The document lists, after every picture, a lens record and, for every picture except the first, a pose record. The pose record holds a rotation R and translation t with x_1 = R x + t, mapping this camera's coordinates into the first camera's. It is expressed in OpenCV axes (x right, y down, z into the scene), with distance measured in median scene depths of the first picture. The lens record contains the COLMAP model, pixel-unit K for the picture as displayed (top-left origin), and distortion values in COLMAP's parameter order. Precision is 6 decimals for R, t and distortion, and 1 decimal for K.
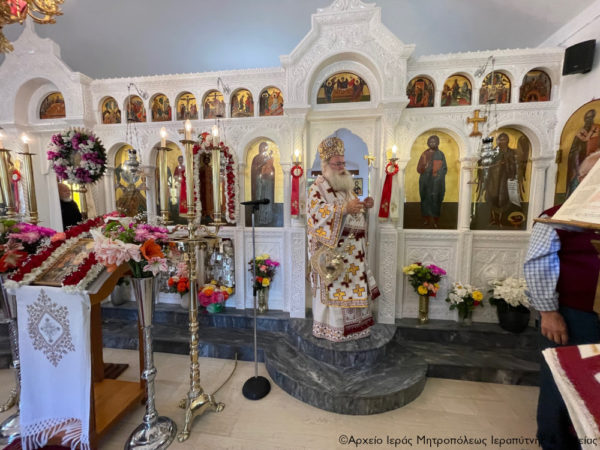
lens RADIAL K [[241.8, 0, 299.1], [0, 241.8, 226.2], [0, 0, 1]] dist [-0.002627, 0.000638]
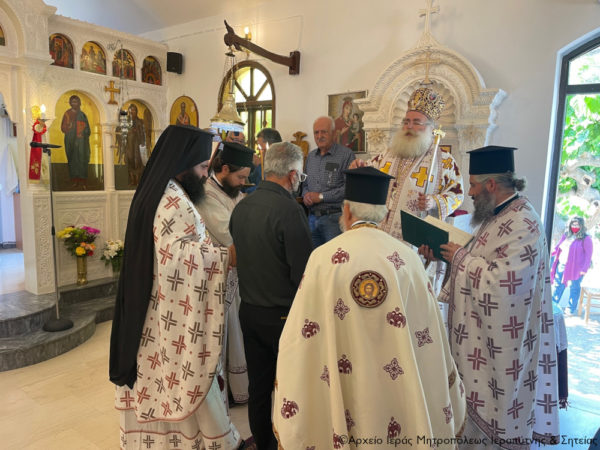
lens RADIAL K [[451.4, 0, 307.4], [0, 451.4, 226.0], [0, 0, 1]] dist [0.063073, -0.087989]
pose [[0.481012, -0.101935, 0.870768, -0.701452], [0.048225, 0.994790, 0.089814, 0.034885], [-0.875386, -0.001209, 0.483422, -0.774605]]
